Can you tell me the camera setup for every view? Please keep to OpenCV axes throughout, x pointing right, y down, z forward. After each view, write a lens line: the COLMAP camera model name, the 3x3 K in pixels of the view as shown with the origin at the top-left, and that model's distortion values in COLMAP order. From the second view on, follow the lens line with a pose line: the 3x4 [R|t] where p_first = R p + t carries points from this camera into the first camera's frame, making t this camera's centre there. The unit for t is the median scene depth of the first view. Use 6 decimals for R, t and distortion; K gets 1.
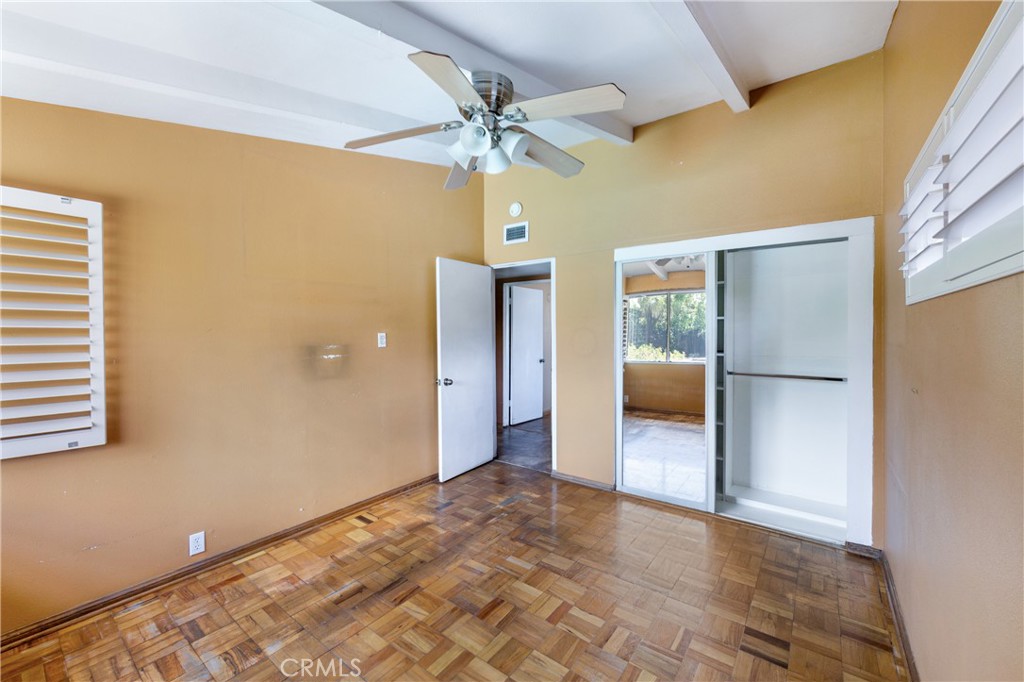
lens RADIAL K [[406.2, 0, 512.0], [0, 406.2, 341.0], [0, 0, 1]] dist [-0.008480, 0.000283]
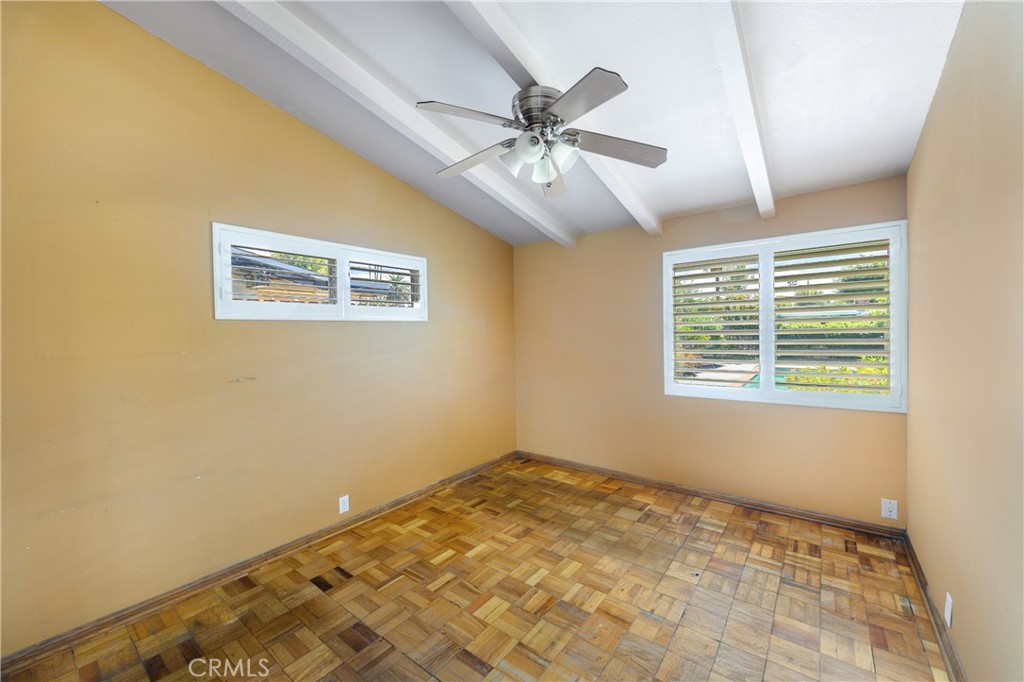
lens RADIAL K [[406.2, 0, 512.0], [0, 406.2, 341.0], [0, 0, 1]] dist [-0.008480, 0.000283]
pose [[-0.999632, 0.022540, 0.015119, 0.002450], [0.023194, 0.998736, 0.044595, -0.052047], [-0.014094, 0.044929, -0.998891, 1.940589]]
